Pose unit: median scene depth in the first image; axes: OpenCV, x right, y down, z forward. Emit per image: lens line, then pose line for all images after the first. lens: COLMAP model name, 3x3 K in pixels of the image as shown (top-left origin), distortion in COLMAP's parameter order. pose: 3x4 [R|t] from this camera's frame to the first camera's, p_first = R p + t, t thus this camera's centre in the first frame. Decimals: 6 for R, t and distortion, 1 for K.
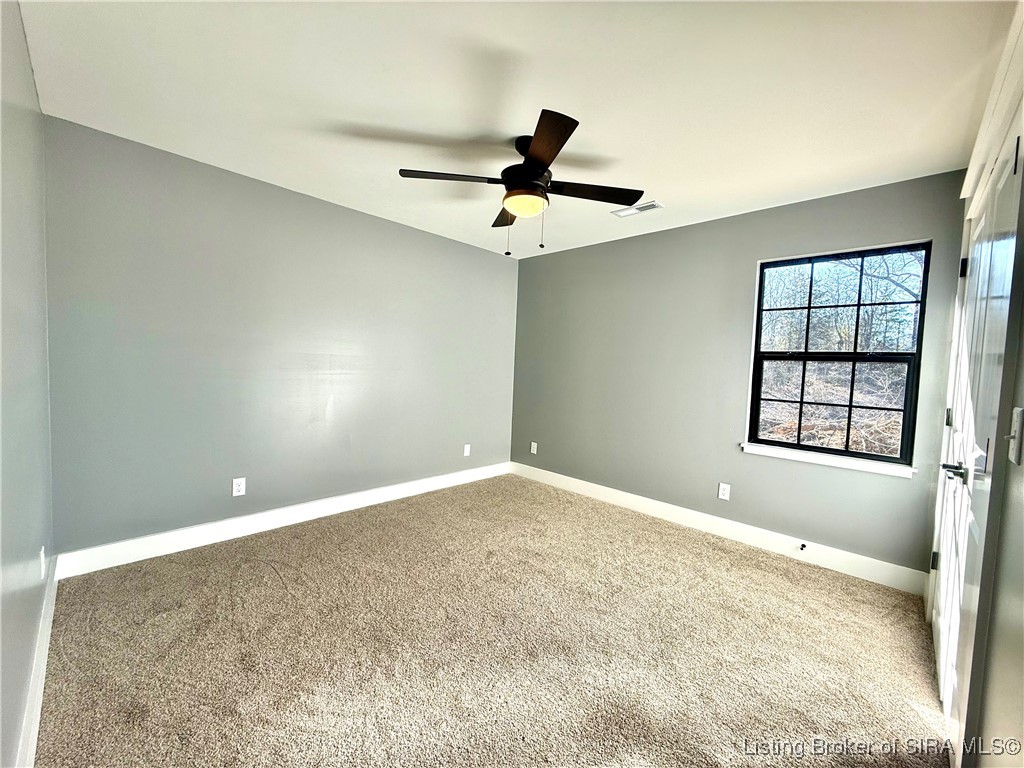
lens RADIAL K [[406.3, 0, 509.7], [0, 406.3, 384.4], [0, 0, 1]] dist [-0.000463, 0.000160]
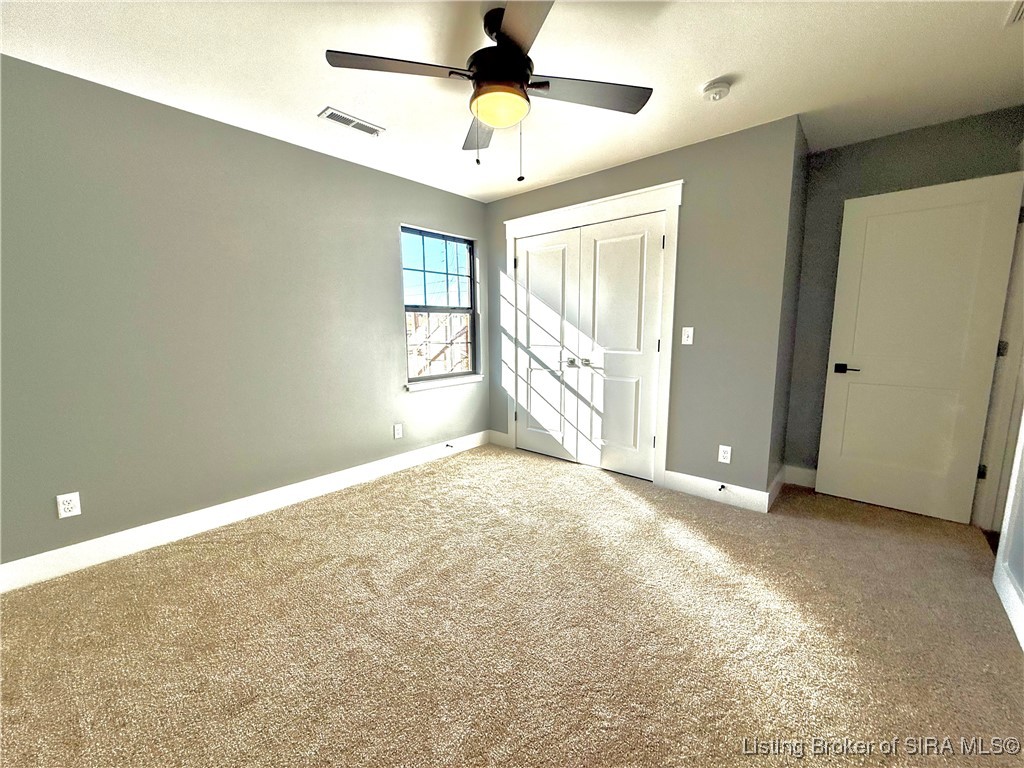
lens RADIAL K [[406.3, 0, 509.7], [0, 406.3, 384.4], [0, 0, 1]] dist [-0.000463, 0.000160]
pose [[-0.040692, -0.183213, 0.982231, -0.645080], [0.056800, 0.981031, 0.185342, -0.062129], [-0.997556, 0.063332, -0.029514, 0.817372]]
